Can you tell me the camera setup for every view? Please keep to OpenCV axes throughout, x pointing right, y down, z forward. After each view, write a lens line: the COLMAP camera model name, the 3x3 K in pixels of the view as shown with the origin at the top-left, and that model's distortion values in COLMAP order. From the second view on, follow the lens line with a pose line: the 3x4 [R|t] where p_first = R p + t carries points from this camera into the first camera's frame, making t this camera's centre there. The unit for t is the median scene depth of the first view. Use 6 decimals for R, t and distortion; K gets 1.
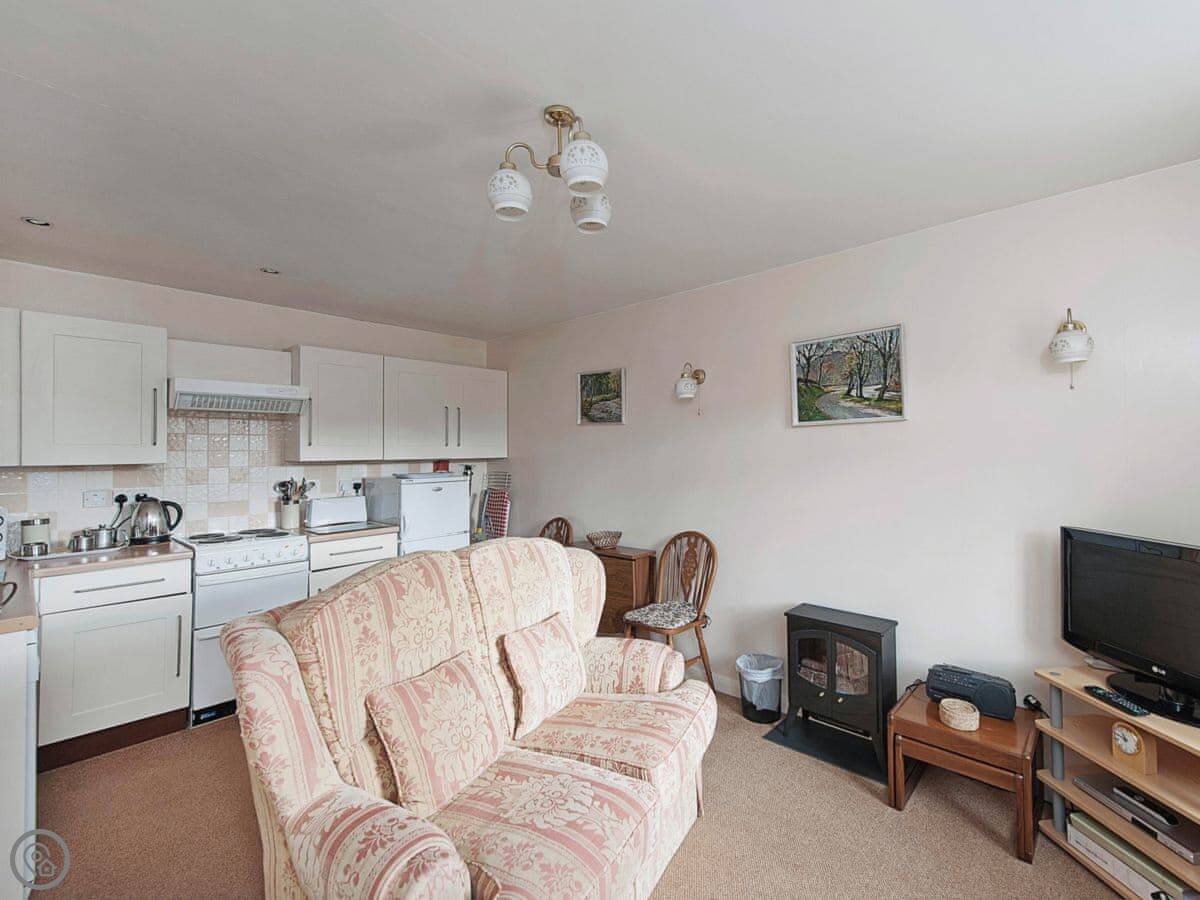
lens RADIAL K [[547.3, 0, 601.9], [0, 547.3, 440.1], [0, 0, 1]] dist [-0.000967, -0.000134]
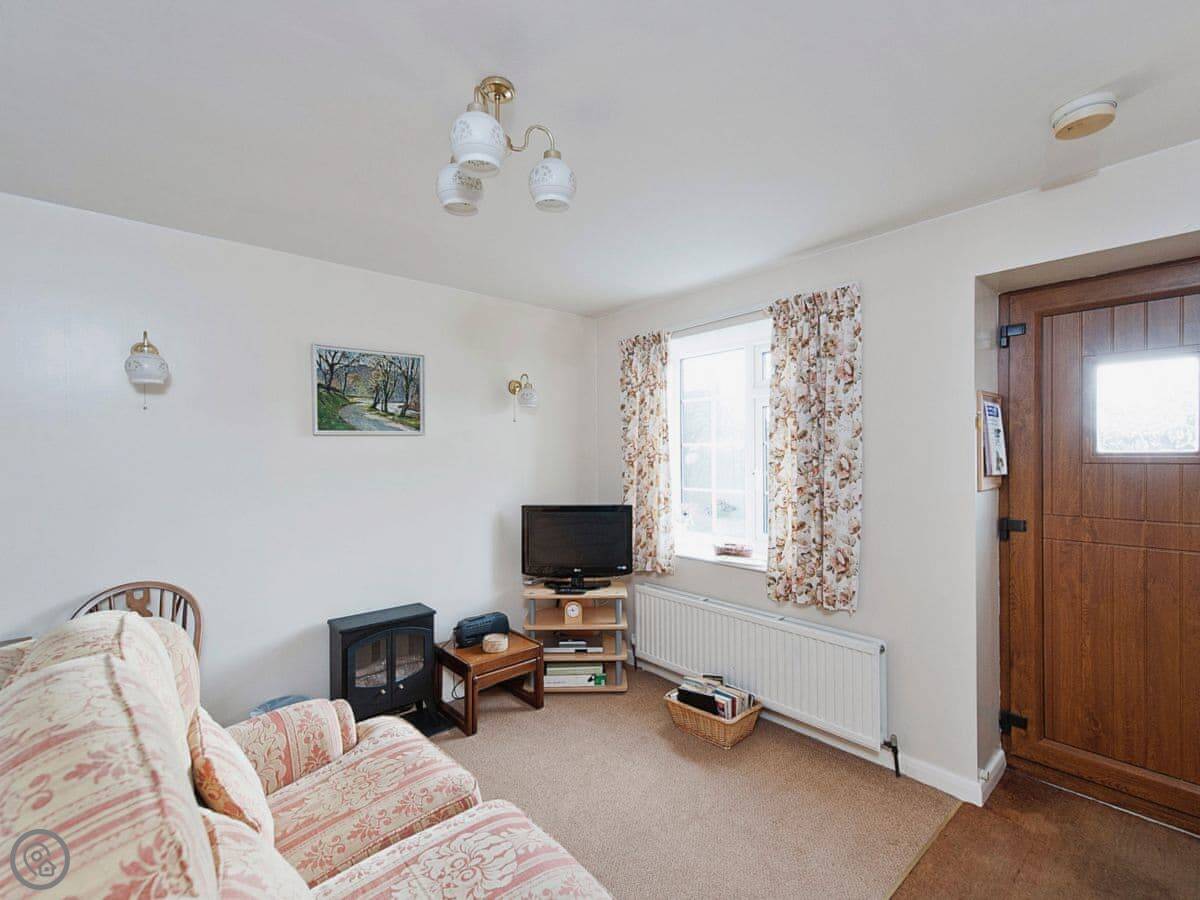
lens RADIAL K [[547.3, 0, 602.3], [0, 547.3, 458.7], [0, 0, 1]] dist [-0.000967, -0.000134]
pose [[0.064292, 0.006021, 0.997913, -0.628194], [-0.007056, 0.999960, -0.005578, 0.020302], [-0.997906, -0.006683, 0.064331, 0.520561]]
